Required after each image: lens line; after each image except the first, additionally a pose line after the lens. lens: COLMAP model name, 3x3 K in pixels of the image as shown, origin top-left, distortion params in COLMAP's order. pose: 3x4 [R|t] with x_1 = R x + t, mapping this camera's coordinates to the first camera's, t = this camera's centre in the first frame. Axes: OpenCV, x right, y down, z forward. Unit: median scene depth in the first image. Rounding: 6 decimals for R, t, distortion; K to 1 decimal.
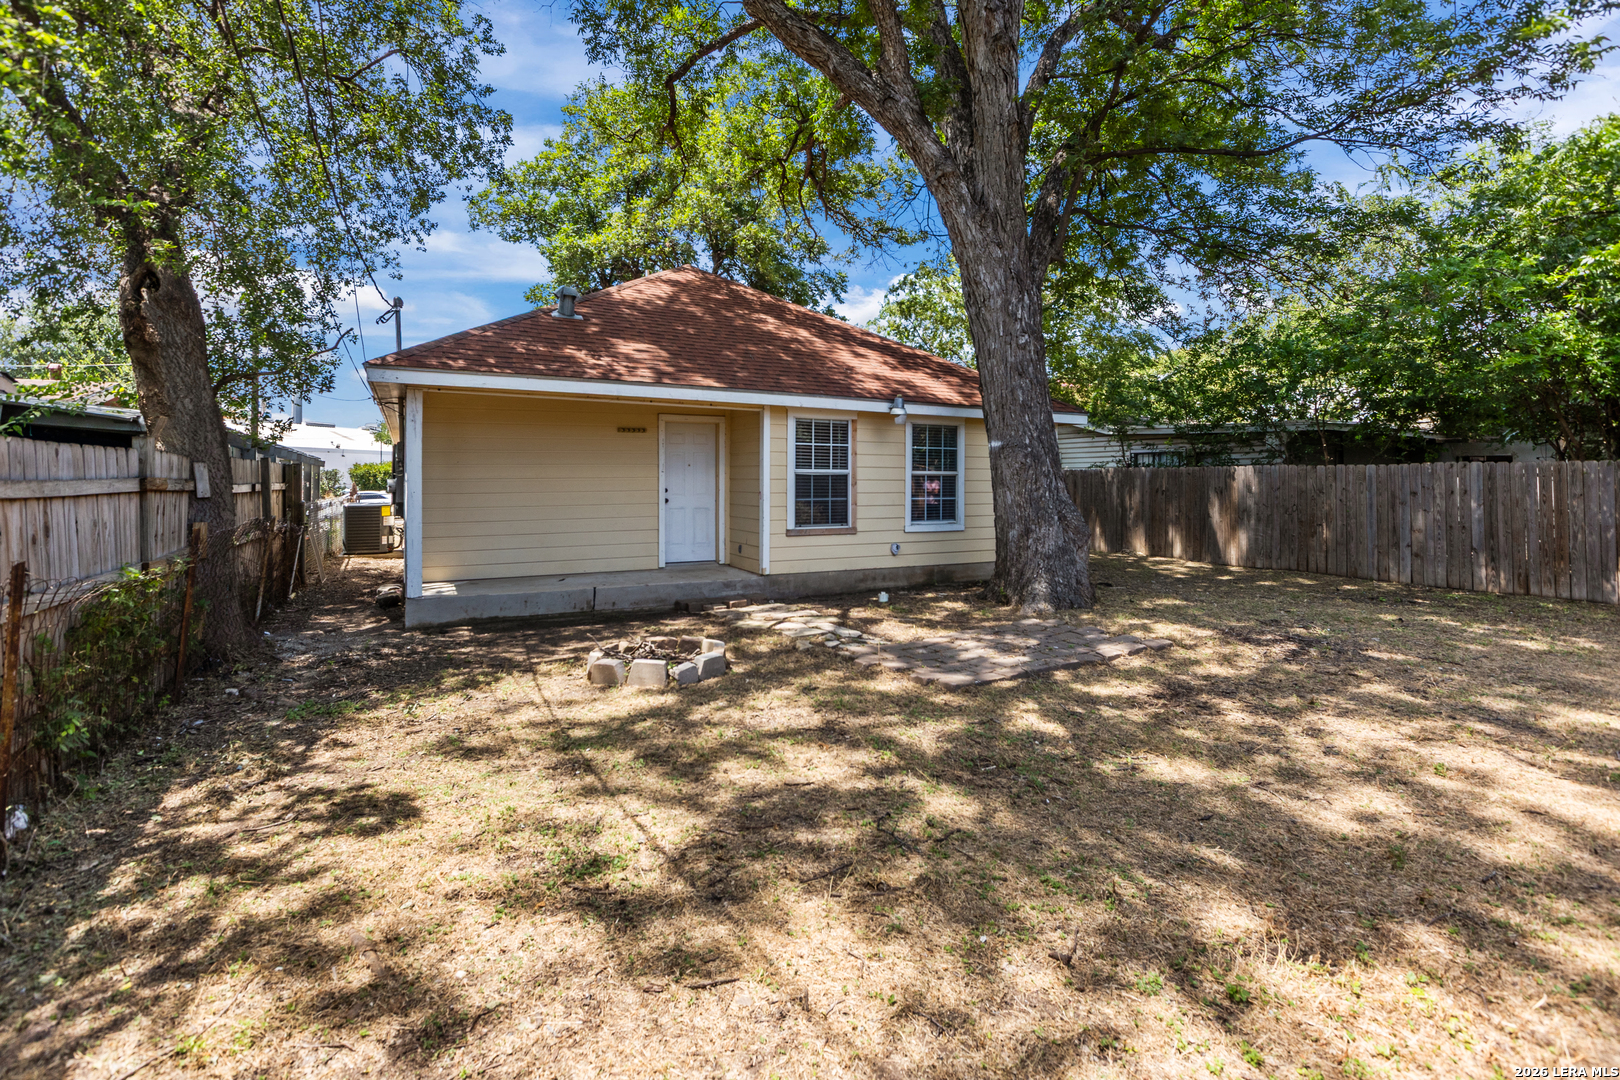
lens RADIAL K [[738.7, 0, 804.5], [0, 738.7, 480.8], [0, 0, 1]] dist [-0.003042, -0.000067]
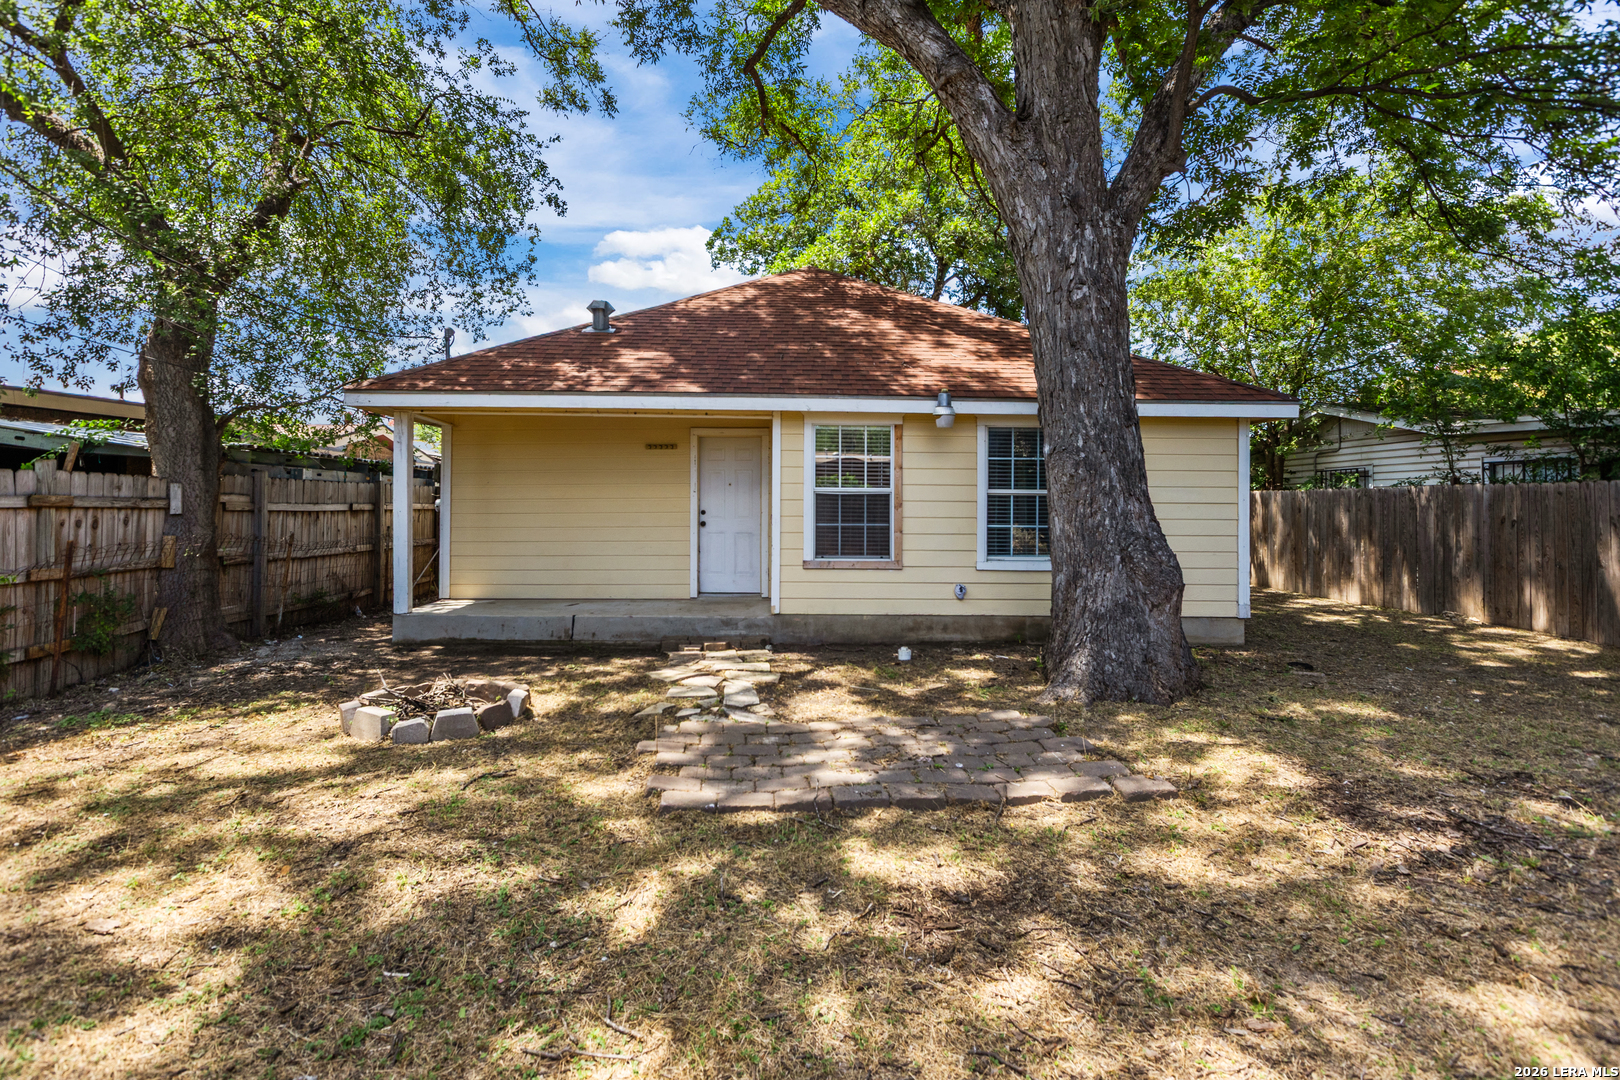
lens RADIAL K [[741.4, 0, 787.8], [0, 741.4, 492.2], [0, 0, 1]] dist [0.009996, -0.000590]
pose [[0.892065, -0.004448, -0.451886, 0.329019], [-0.003843, 0.999841, -0.017428, 0.003808], [0.451891, 0.017284, 0.891906, 0.245788]]
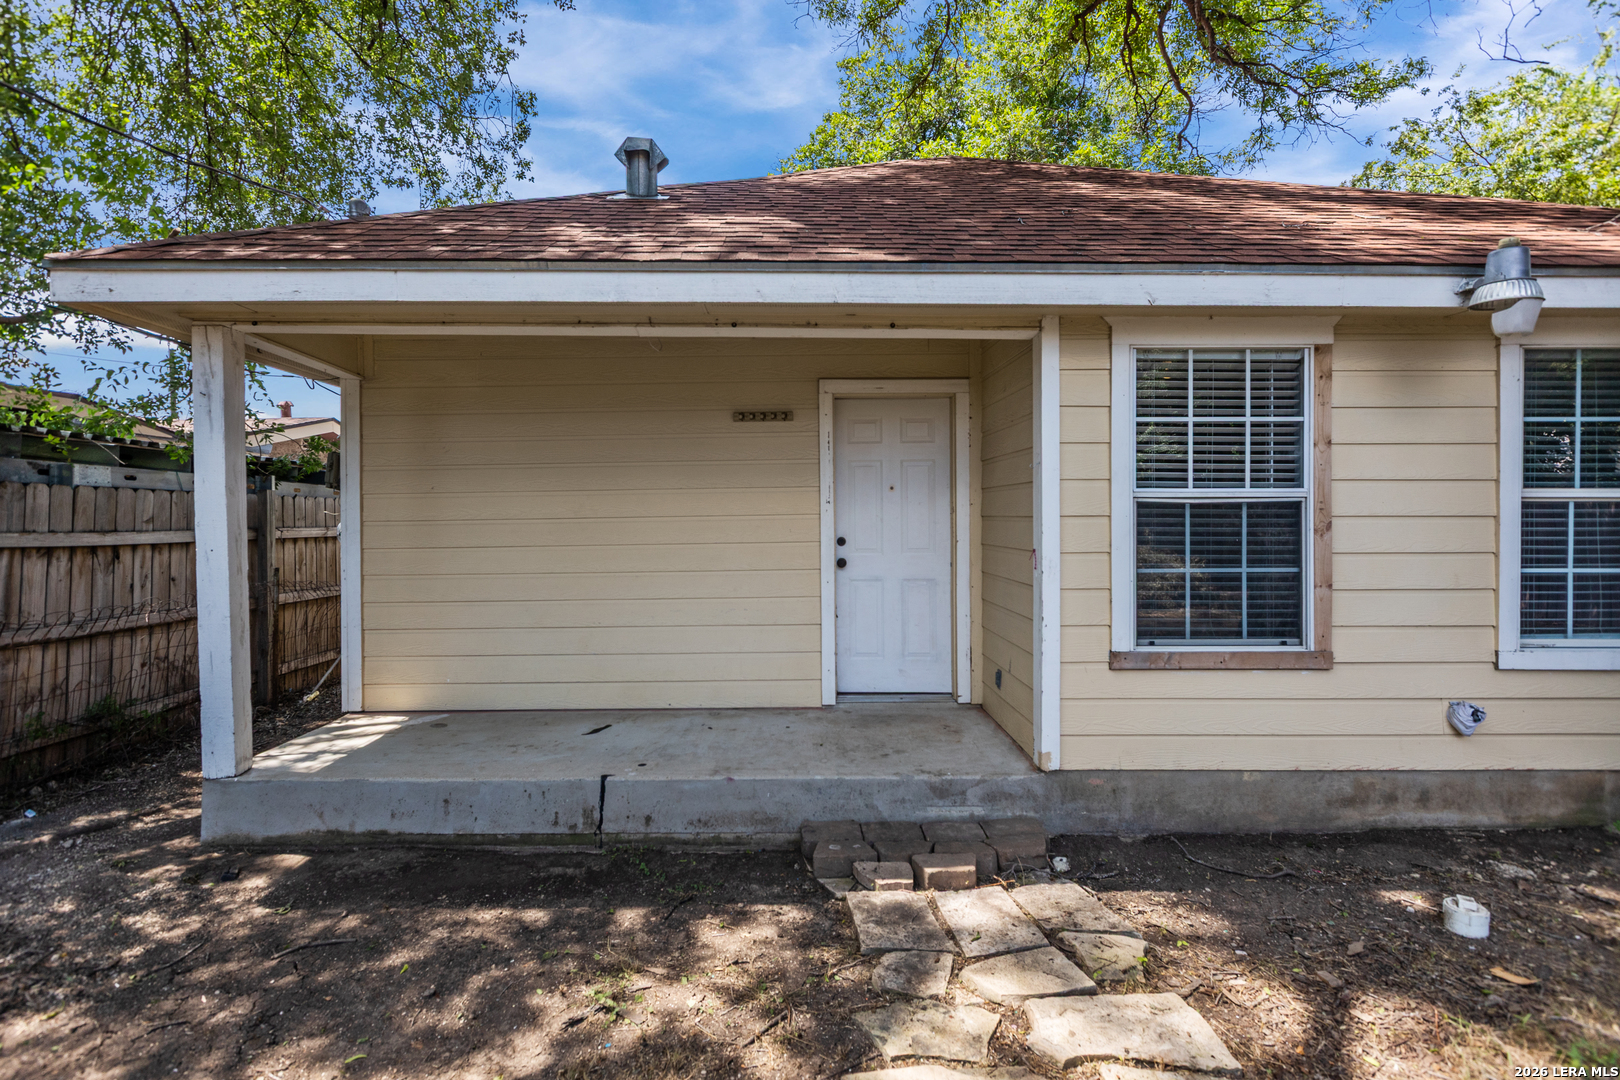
lens RADIAL K [[729.2, 0, 797.5], [0, 729.2, 523.2], [0, 0, 1]] dist [0.005775, 0.000196]
pose [[0.889672, -0.002450, -0.456593, 0.003437], [0.005795, 0.999966, 0.005925, -0.001756], [0.456563, -0.007917, 0.889656, 0.590240]]
